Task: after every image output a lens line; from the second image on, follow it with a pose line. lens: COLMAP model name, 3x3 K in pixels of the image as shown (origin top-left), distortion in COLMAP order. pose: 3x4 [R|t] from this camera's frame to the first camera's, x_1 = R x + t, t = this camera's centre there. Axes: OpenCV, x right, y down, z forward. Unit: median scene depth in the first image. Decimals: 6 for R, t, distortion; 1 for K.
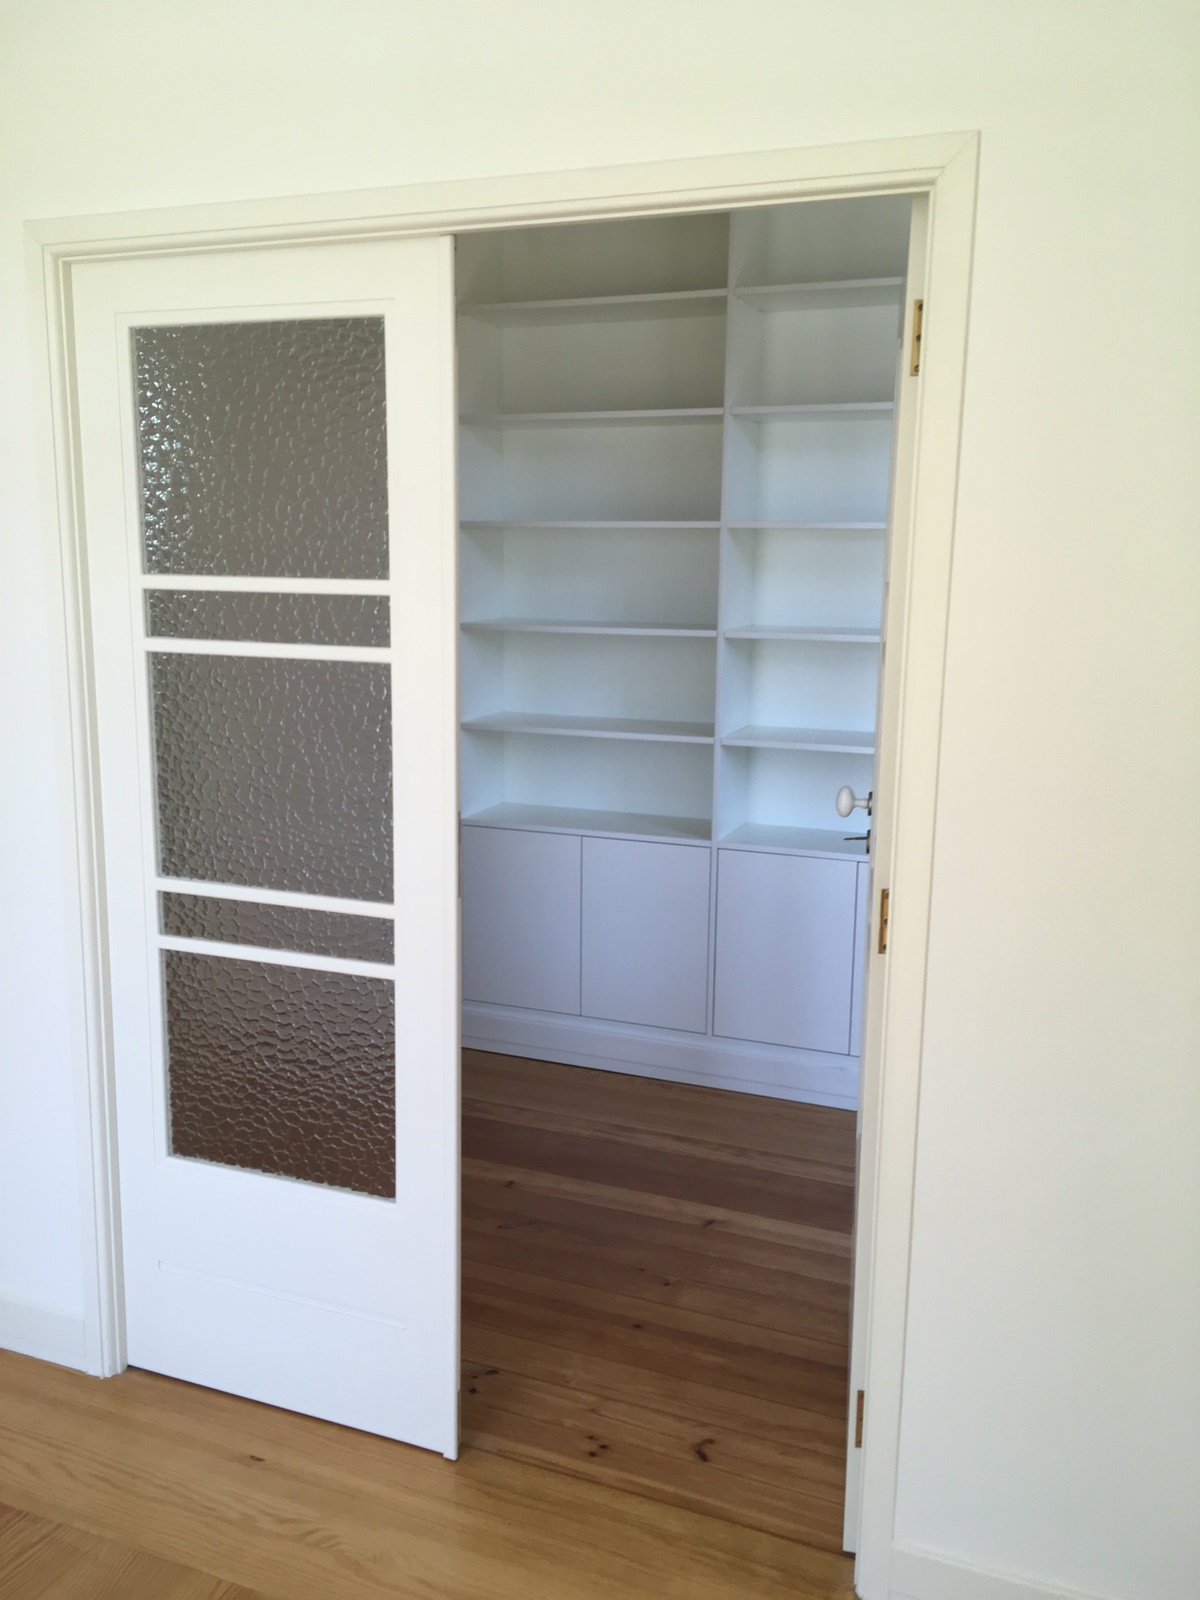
lens RADIAL K [[1358.7, 0, 600.0], [0, 1358.7, 800.0], [0, 0, 1]] dist [0.060308, -0.003590]
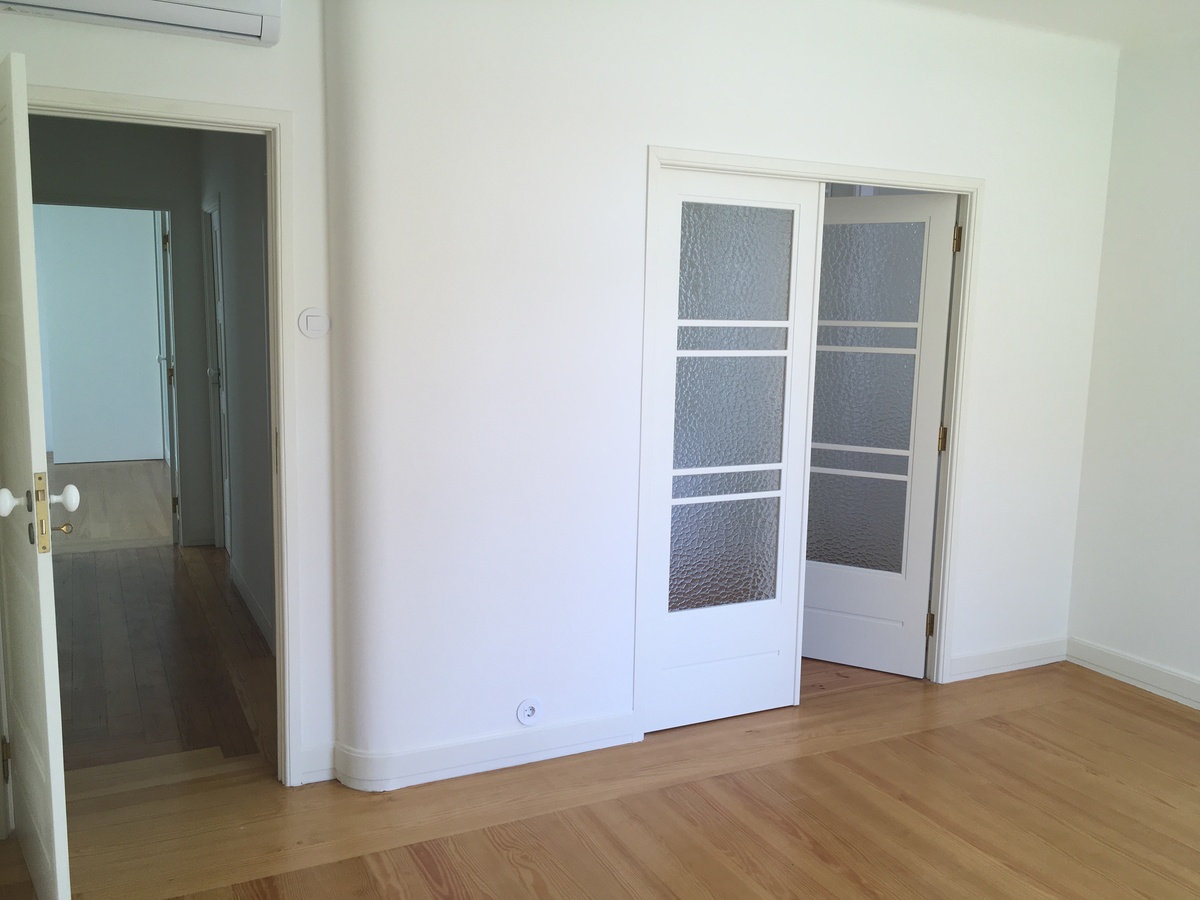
lens RADIAL K [[1019.0, 0, 600.0], [0, 1019.0, 450.0], [0, 0, 1]] dist [0.060308, -0.003590]
pose [[0.662349, -0.104867, 0.741820, -1.627370], [0.116769, 0.992505, 0.036045, -0.041997], [-0.740039, 0.062748, 0.669630, 0.085095]]
